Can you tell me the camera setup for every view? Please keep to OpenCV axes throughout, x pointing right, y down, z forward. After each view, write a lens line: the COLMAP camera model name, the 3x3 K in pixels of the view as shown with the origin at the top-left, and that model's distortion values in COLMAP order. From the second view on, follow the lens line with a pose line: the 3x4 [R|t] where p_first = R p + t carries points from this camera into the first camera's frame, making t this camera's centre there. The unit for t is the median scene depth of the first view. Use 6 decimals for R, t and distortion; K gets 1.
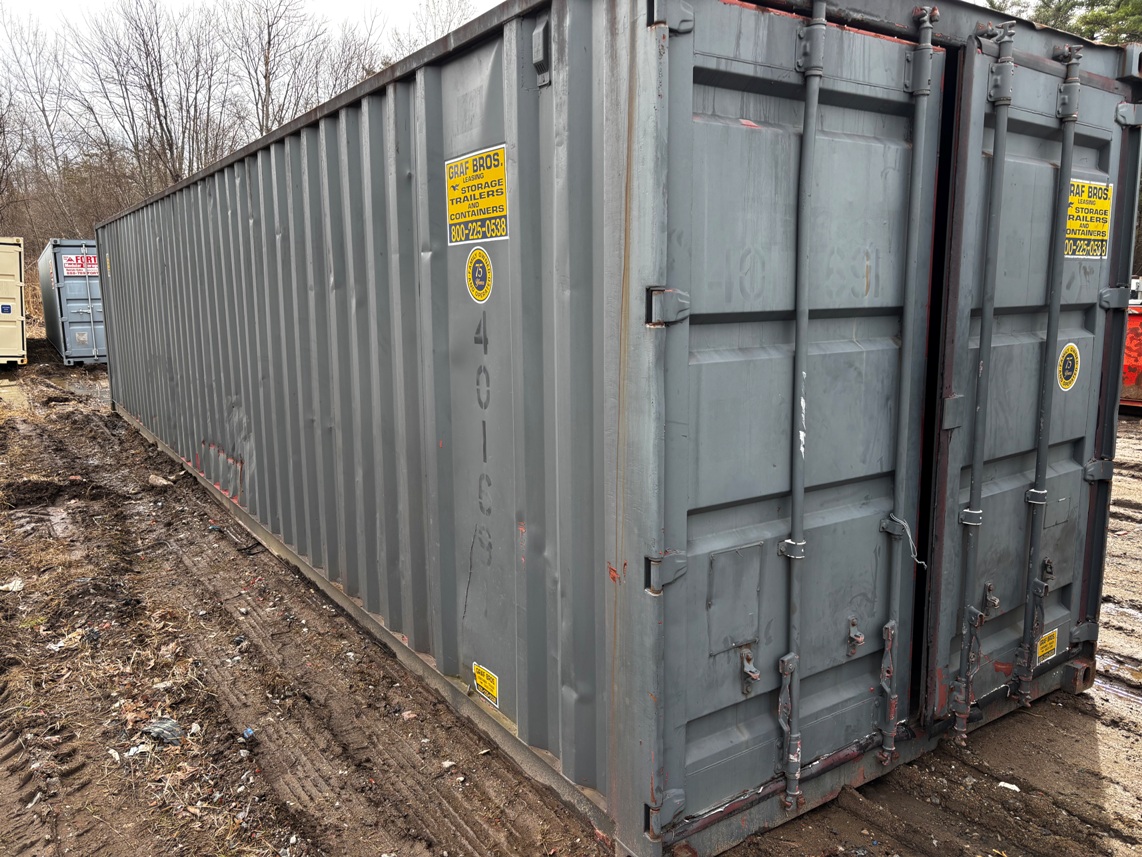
lens RADIAL K [[867.8, 0, 571.0], [0, 867.8, 428.5], [0, 0, 1]] dist [0.046506, -0.050754]
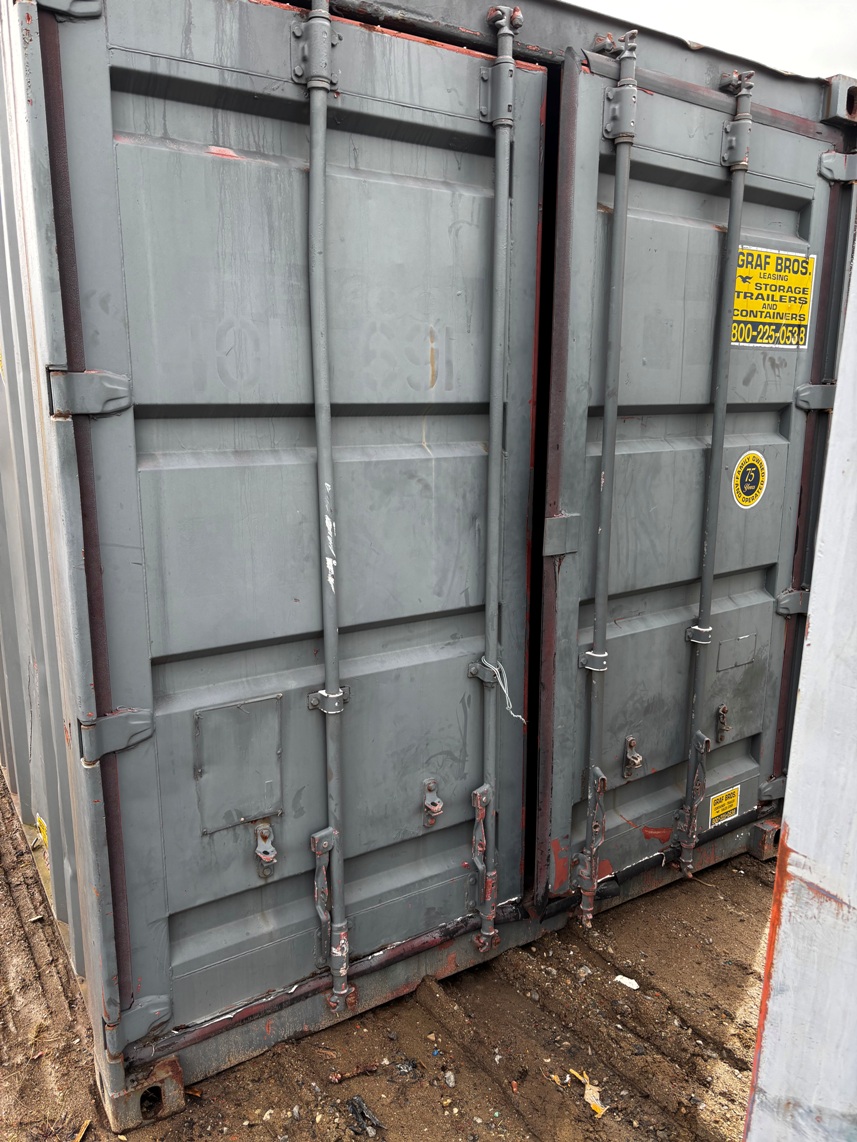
lens RADIAL K [[867.8, 0, 425.2], [0, 867.8, 570.2], [0, 0, 1]] dist [0.046506, -0.050754]
pose [[0.999376, 0.022426, -0.027285, 0.353288], [-0.020922, 0.998309, 0.054227, -0.028584], [0.028455, -0.053622, 0.998156, 0.199391]]
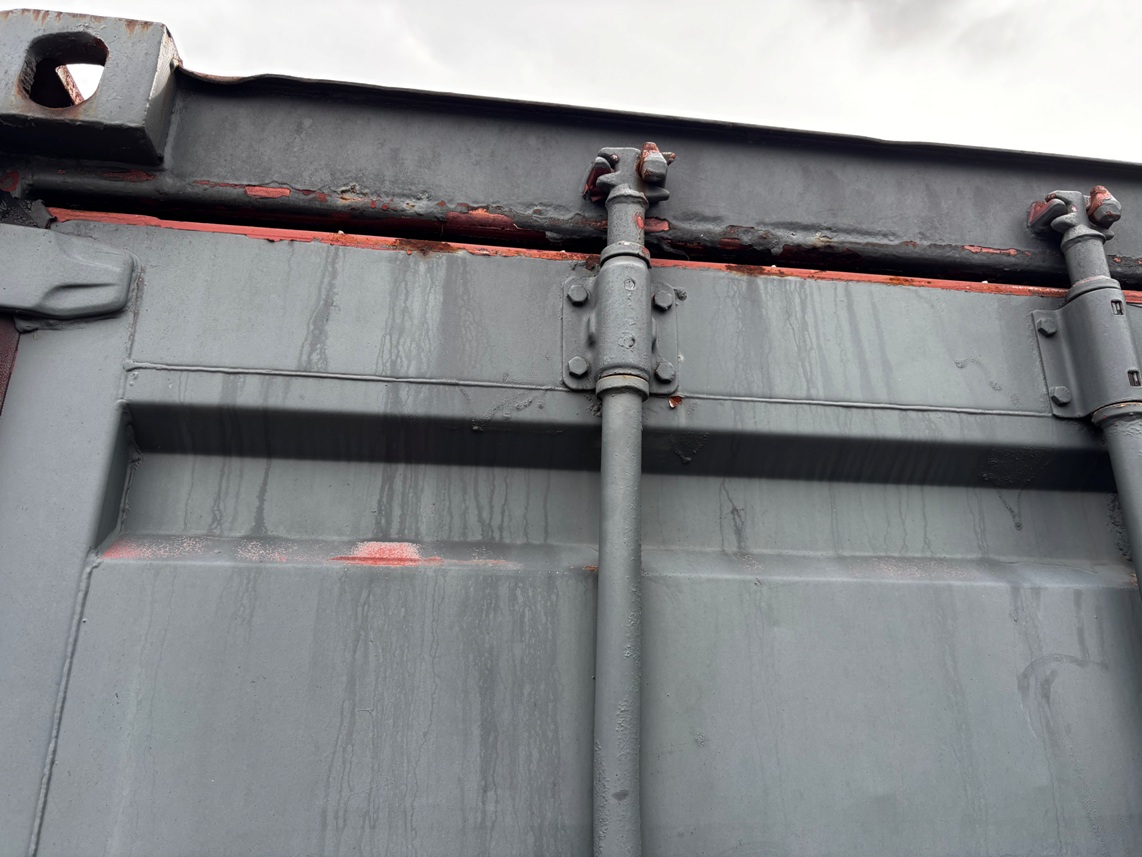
lens RADIAL K [[826.3, 0, 593.7], [0, 826.3, 426.4], [0, 0, 1]] dist [0.046059, -0.050953]
pose [[0.899615, -0.141370, -0.413167, 0.345877], [-0.077379, 0.879569, -0.469437, -0.221780], [0.429773, 0.454283, 0.780335, 0.677371]]
